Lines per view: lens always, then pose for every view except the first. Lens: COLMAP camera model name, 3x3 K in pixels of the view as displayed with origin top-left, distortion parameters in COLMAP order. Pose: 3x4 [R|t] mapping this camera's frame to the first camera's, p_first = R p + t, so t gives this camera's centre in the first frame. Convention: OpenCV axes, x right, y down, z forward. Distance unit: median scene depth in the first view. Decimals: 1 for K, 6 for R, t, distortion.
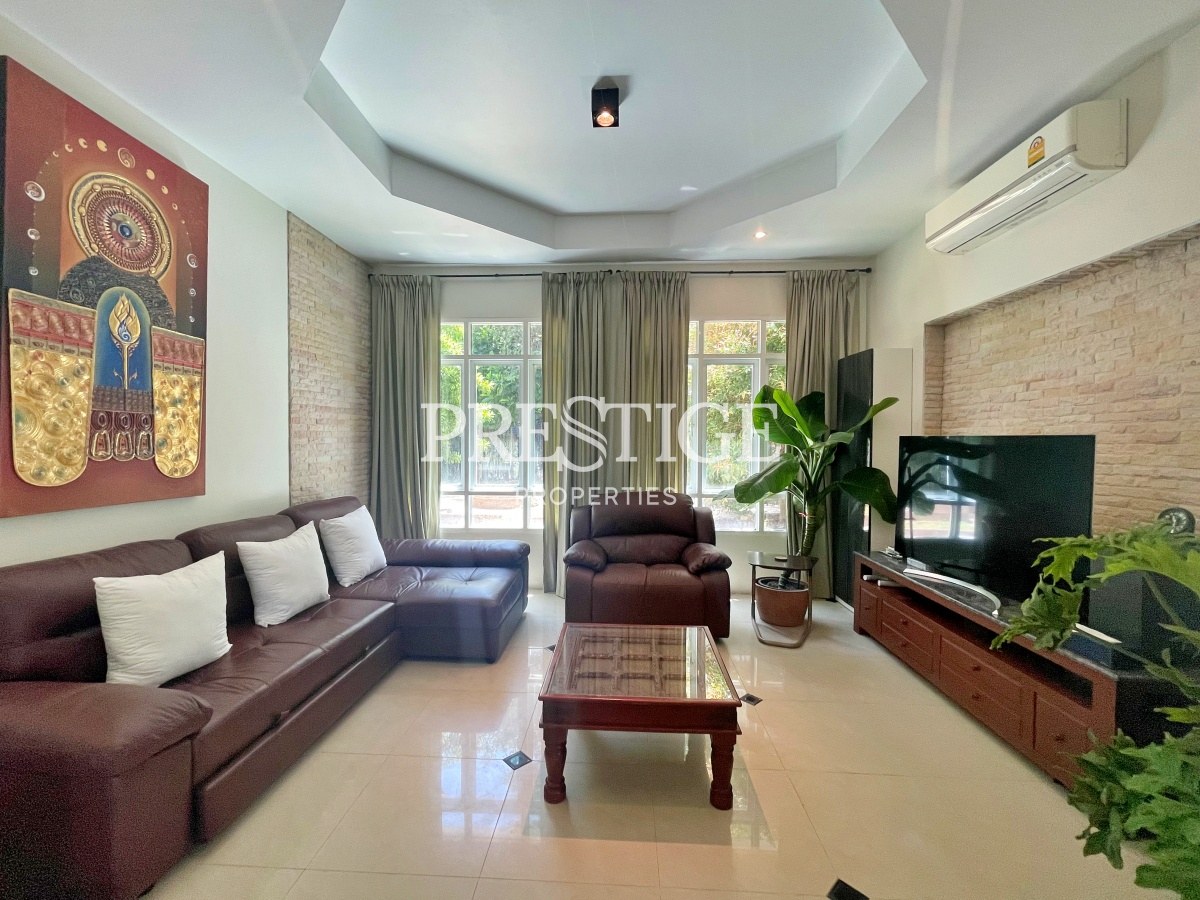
lens RADIAL K [[487.3, 0, 597.2], [0, 487.3, 449.5], [0, 0, 1]] dist [-0.011693, 0.001097]
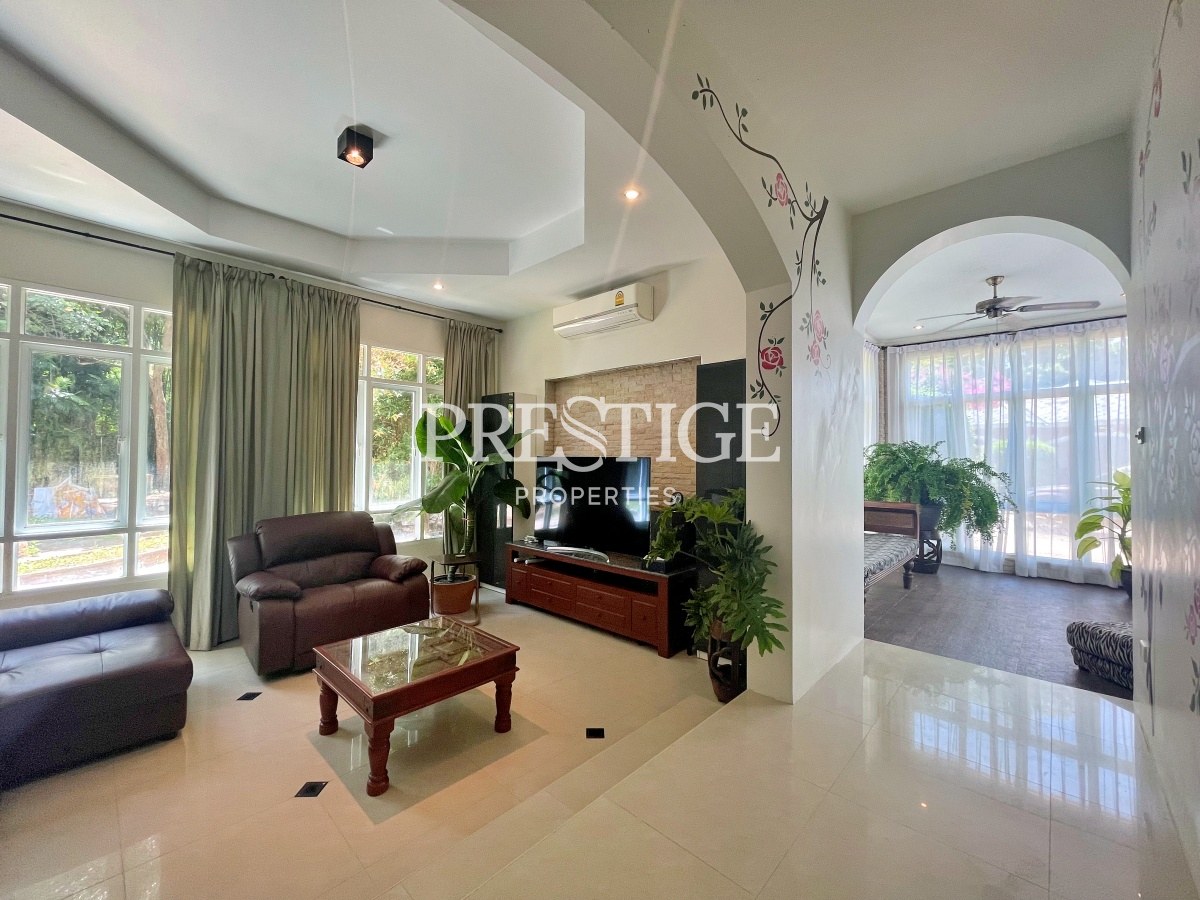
lens RADIAL K [[487.3, 0, 589.0], [0, 487.3, 449.4], [0, 0, 1]] dist [-0.011693, 0.001097]
pose [[0.645885, 0.012233, 0.763337, -0.313420], [0.013234, 0.999542, -0.027216, -0.005920], [-0.763320, 0.027681, 0.645427, -0.039888]]
